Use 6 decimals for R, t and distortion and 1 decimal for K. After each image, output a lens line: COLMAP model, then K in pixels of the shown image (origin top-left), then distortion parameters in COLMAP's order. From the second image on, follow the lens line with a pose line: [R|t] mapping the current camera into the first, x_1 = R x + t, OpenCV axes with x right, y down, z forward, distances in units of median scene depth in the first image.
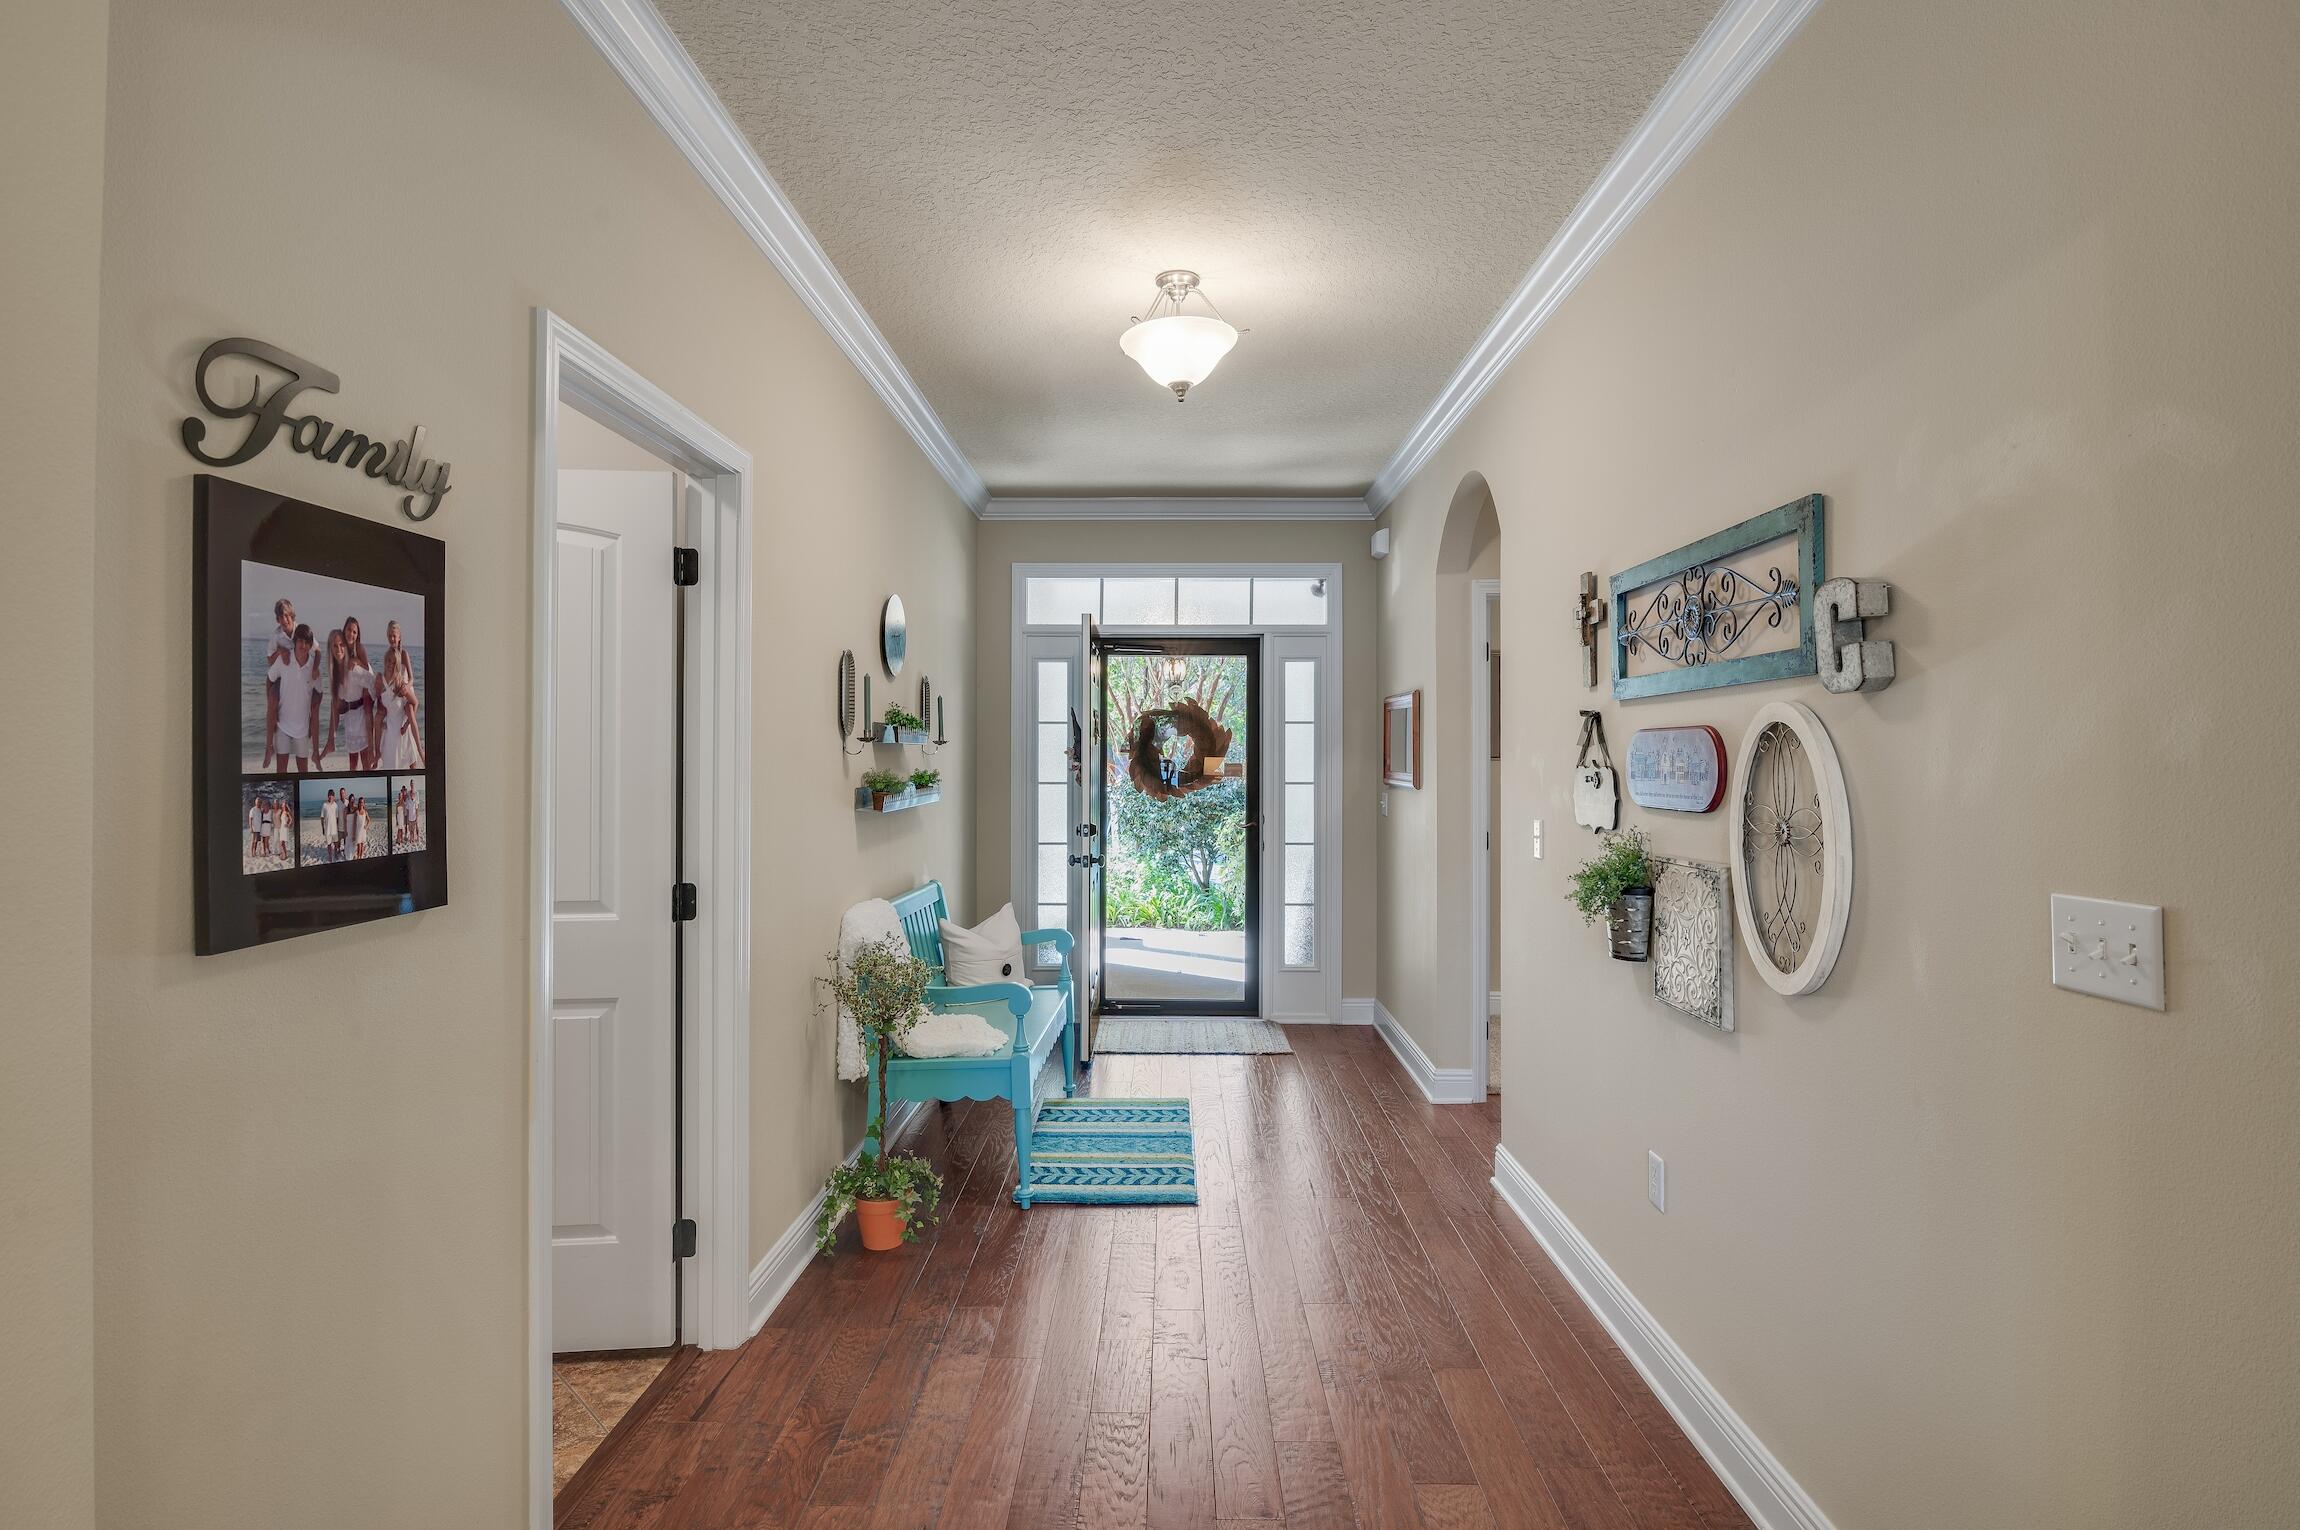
lens RADIAL K [[1169.4, 0, 1148.6], [0, 1169.4, 740.8], [0, 0, 1]] dist [-0.009964, 0.000030]
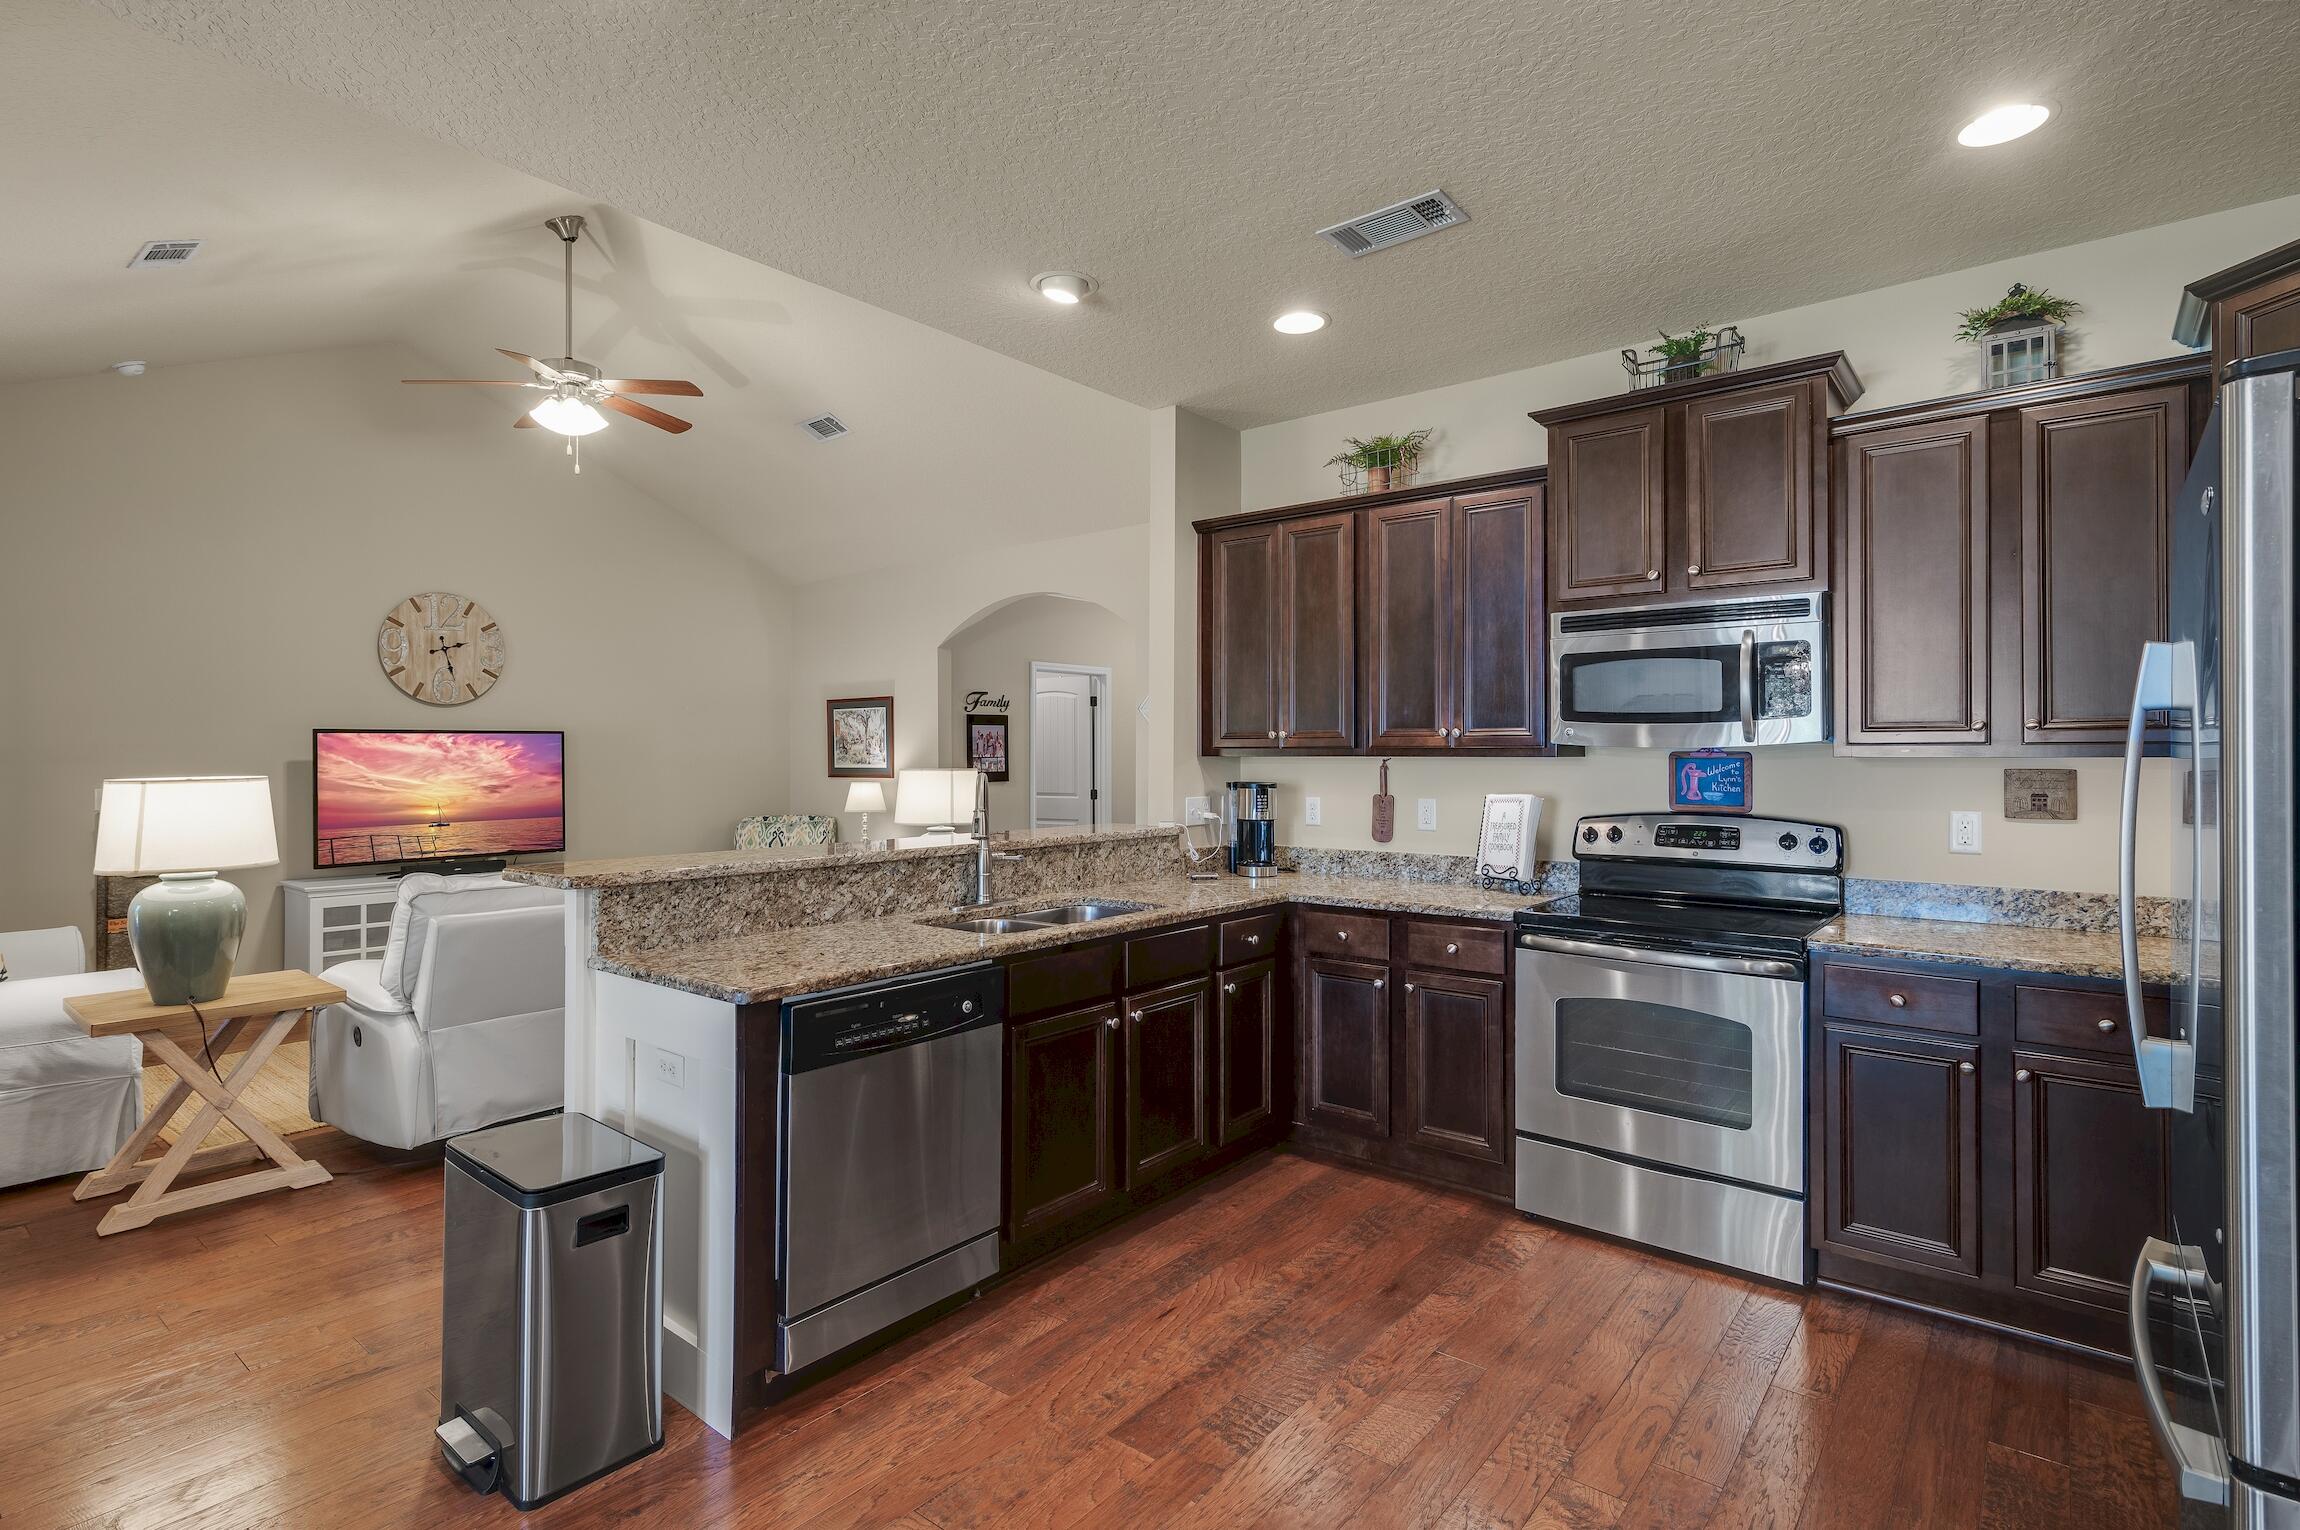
lens RADIAL K [[1123.6, 0, 1159.4], [0, 1123.6, 740.9], [0, 0, 1]] dist [0.001834, 0.000907]
pose [[0.794637, -0.007925, -0.607033, 2.483518], [0.009832, 0.999952, -0.000183, -0.032812], [0.607005, -0.005823, 0.794677, -2.171031]]
